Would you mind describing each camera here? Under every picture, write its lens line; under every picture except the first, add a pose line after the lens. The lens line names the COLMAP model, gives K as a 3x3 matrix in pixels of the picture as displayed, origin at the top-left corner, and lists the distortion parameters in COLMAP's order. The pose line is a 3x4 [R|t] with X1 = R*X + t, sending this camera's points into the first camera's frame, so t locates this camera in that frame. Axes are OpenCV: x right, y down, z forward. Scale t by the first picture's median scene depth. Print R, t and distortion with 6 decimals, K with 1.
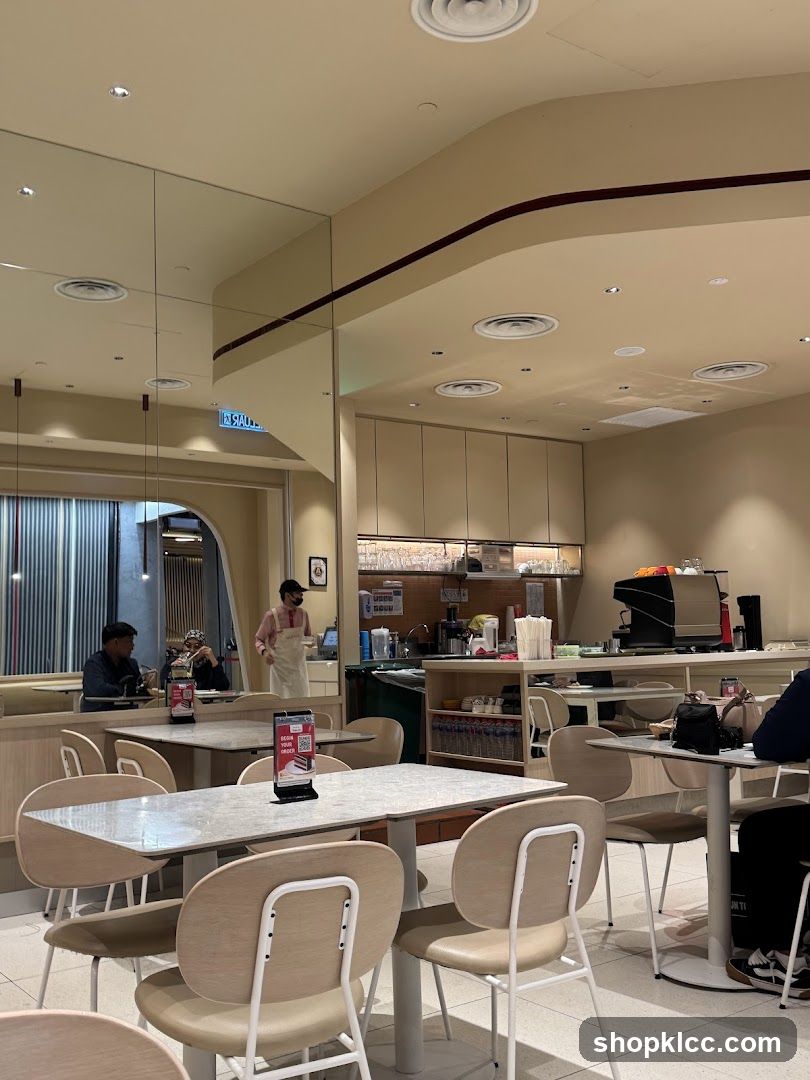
lens RADIAL K [[1052.4, 0, 405.0], [0, 1052.4, 540.0], [0, 0, 1]] dist [-0.000220, -0.002613]
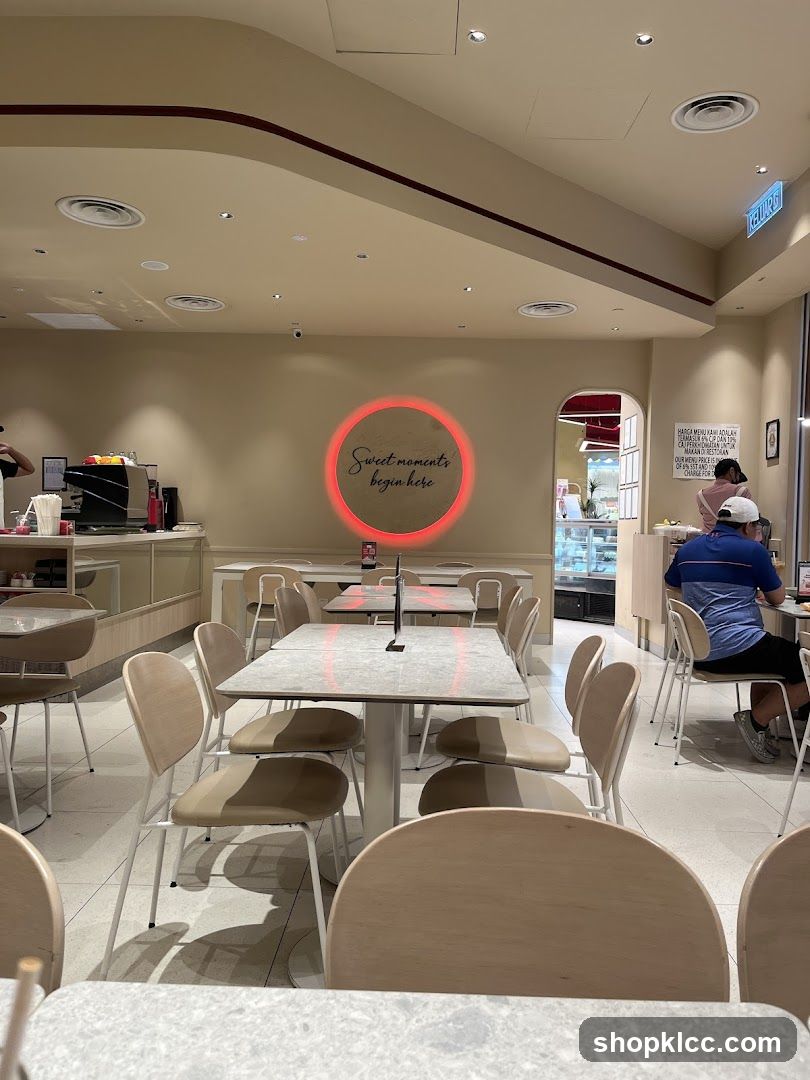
lens RADIAL K [[817.1, 0, 406.7], [0, 817.1, 524.9], [0, 0, 1]] dist [0.003299, 0.001077]
pose [[0.615557, 0.033568, 0.787378, -0.304432], [-0.112231, 0.992644, 0.045421, 0.026265], [-0.780060, -0.116327, 0.614796, 0.220998]]
